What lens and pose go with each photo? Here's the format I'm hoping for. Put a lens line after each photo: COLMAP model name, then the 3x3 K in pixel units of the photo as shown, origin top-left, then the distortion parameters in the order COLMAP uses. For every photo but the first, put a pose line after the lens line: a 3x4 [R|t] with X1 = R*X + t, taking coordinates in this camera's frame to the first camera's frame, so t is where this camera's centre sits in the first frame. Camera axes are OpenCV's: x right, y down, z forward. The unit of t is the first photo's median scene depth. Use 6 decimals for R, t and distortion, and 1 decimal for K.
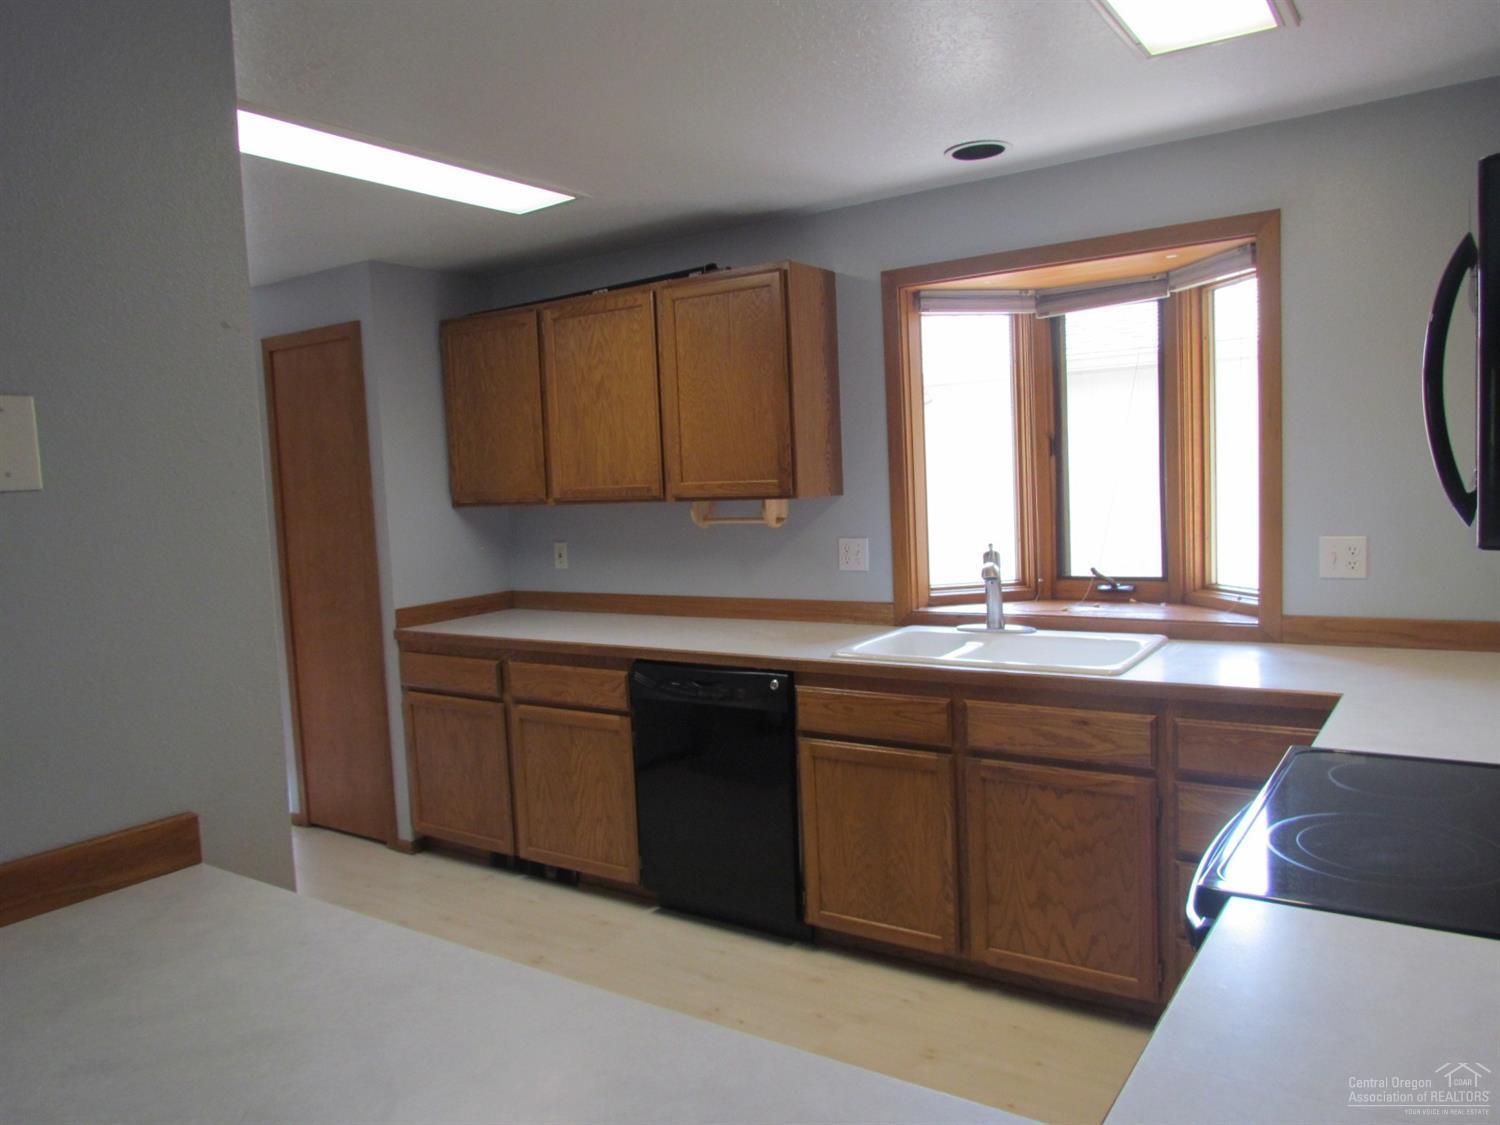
lens RADIAL K [[1072.9, 0, 752.9], [0, 1072.9, 566.0], [0, 0, 1]] dist [-0.028366, 0.005592]
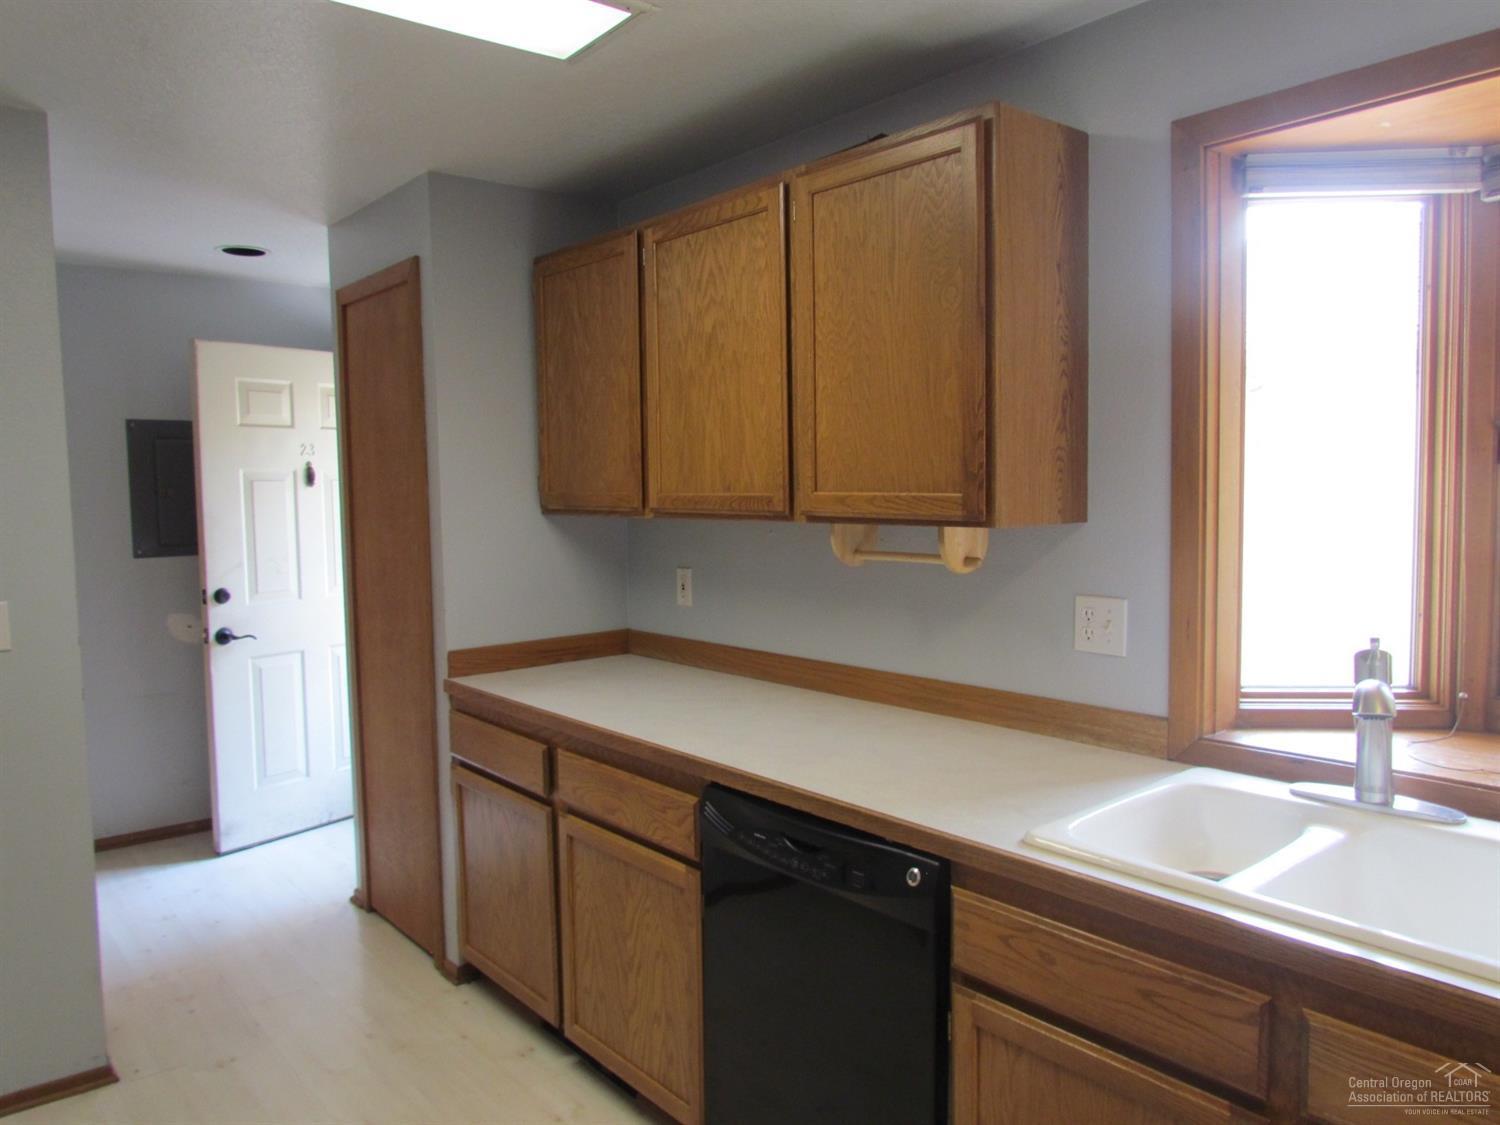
lens RADIAL K [[1072.9, 0, 747.6], [0, 1072.9, 564.6], [0, 0, 1]] dist [-0.028366, 0.005592]
pose [[0.960711, 0.048505, -0.273278, 0.069227], [-0.048247, 0.998806, 0.007669, -0.039683], [0.273324, 0.005817, 0.961905, 0.406525]]
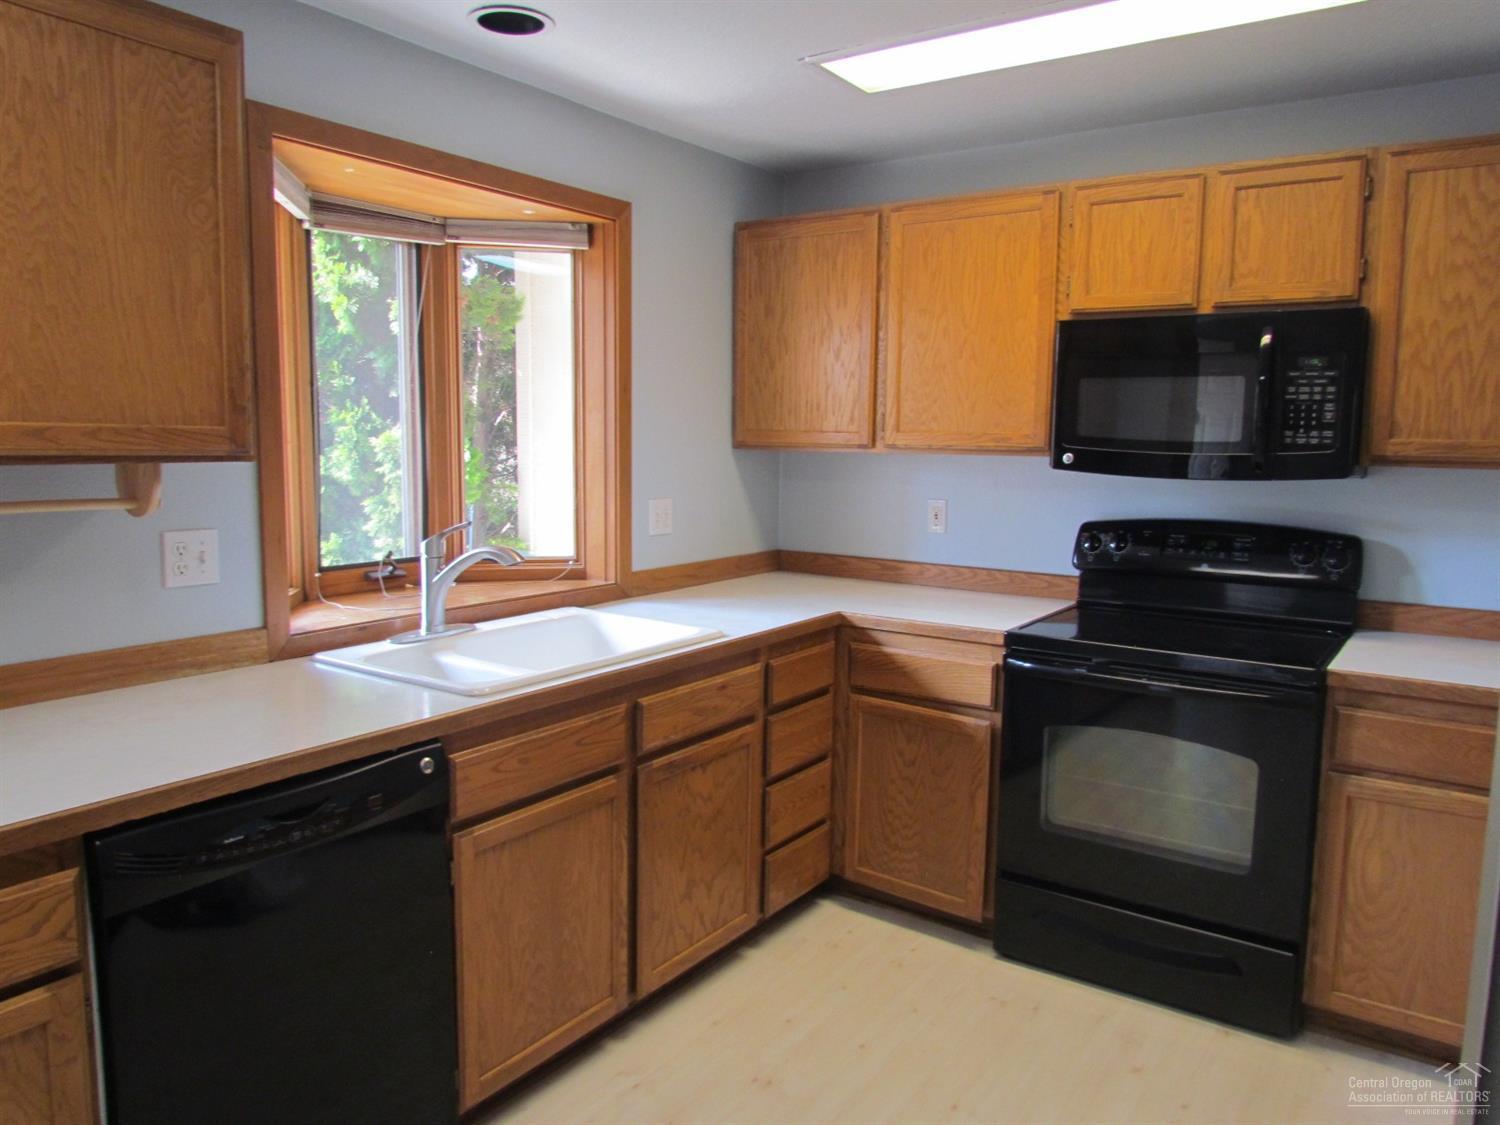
lens RADIAL K [[1072.9, 0, 749.1], [0, 1072.9, 560.3], [0, 0, 1]] dist [-0.028366, 0.005592]
pose [[0.006611, -0.073566, 0.997268, -0.504124], [0.069089, 0.994941, 0.072936, -0.032042], [-0.997589, 0.068418, 0.011661, 0.705217]]
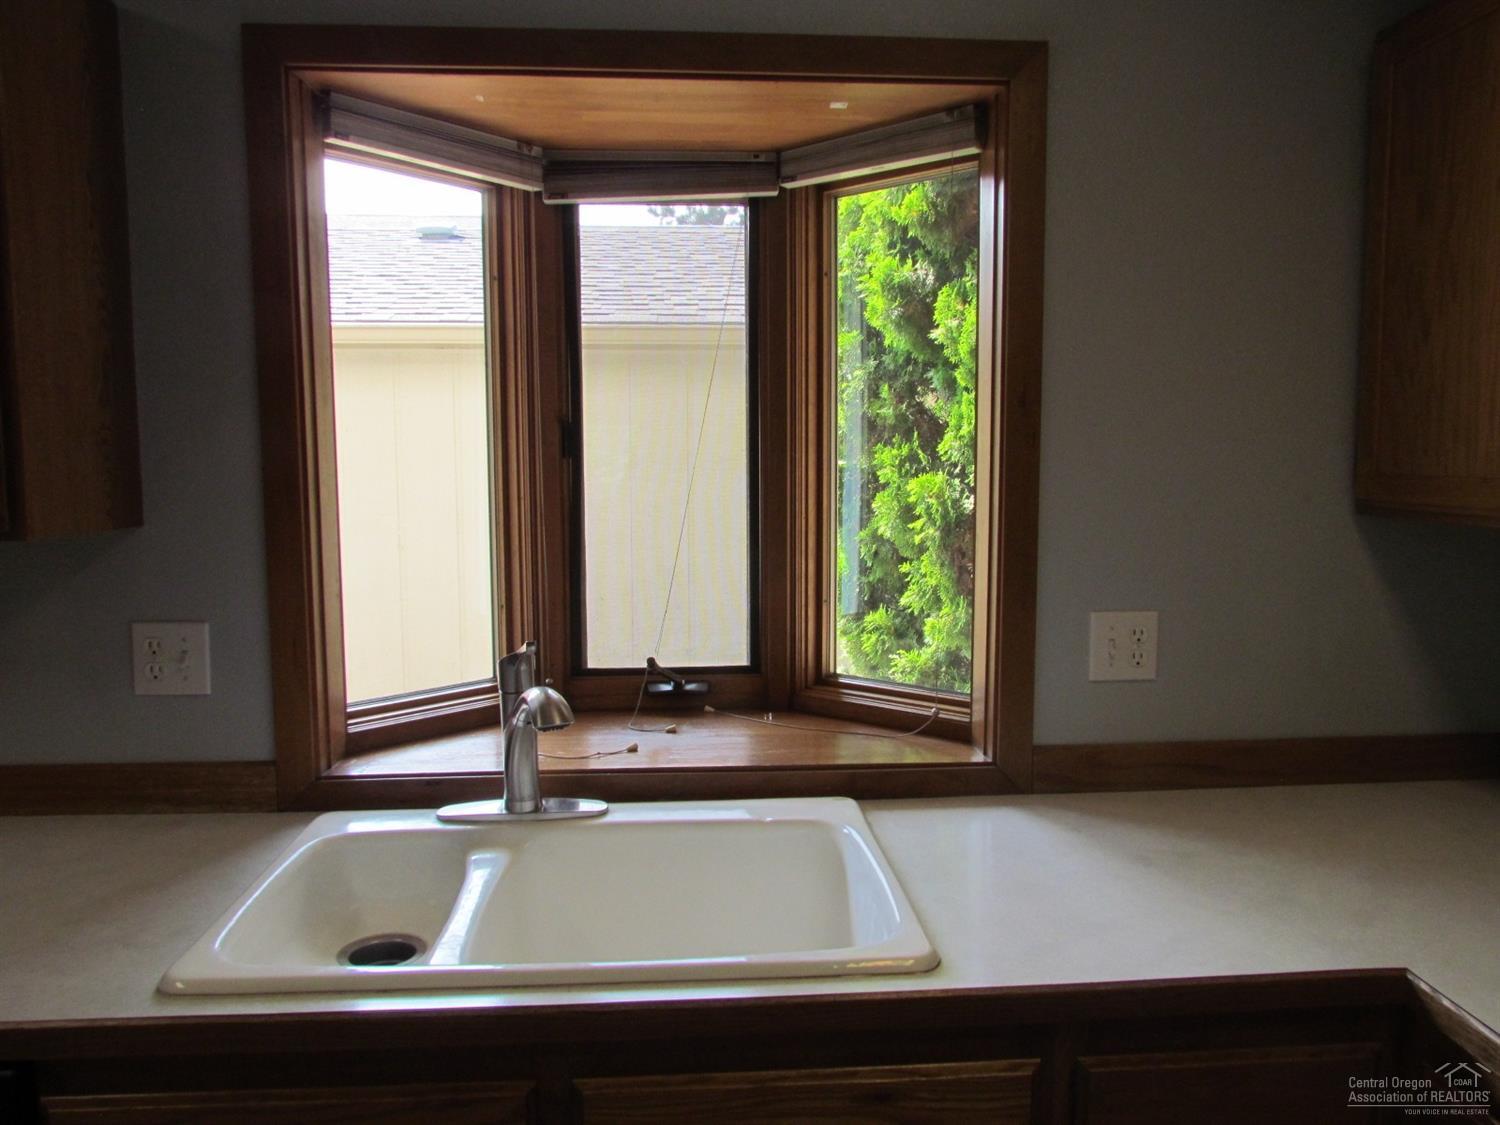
lens RADIAL K [[1072.9, 0, 753.7], [0, 1072.9, 562.1], [0, 0, 1]] dist [-0.028366, 0.005592]
pose [[0.783179, -0.016585, 0.621576, 0.009443], [0.018544, 0.999823, 0.003312, -0.049194], [-0.621520, 0.008933, 0.783347, 0.517018]]
